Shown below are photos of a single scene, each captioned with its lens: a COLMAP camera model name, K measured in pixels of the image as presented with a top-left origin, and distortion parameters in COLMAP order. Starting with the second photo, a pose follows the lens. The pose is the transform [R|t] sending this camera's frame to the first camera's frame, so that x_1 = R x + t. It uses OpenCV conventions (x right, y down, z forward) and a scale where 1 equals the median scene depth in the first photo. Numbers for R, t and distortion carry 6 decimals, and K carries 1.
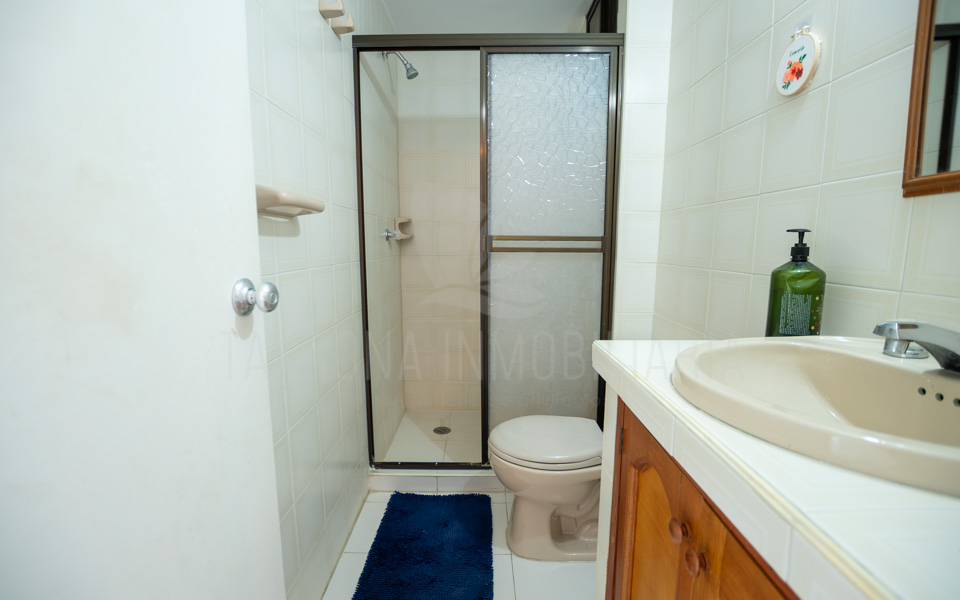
lens RADIAL K [[436.6, 0, 475.2], [0, 436.6, 300.0], [0, 0, 1]] dist [-0.019221, 0.000708]
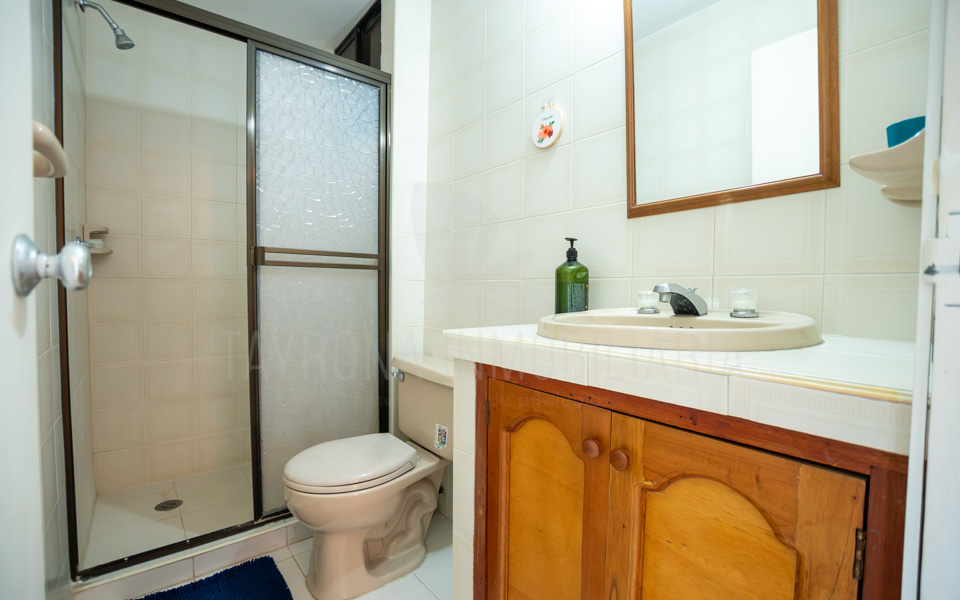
lens RADIAL K [[436.6, 0, 475.2], [0, 436.6, 300.0], [0, 0, 1]] dist [-0.019221, 0.000708]
pose [[0.765226, -0.008568, 0.643705, -0.216201], [0.077461, 0.993872, -0.078857, 0.066526], [-0.639085, 0.110205, 0.761200, 0.076057]]
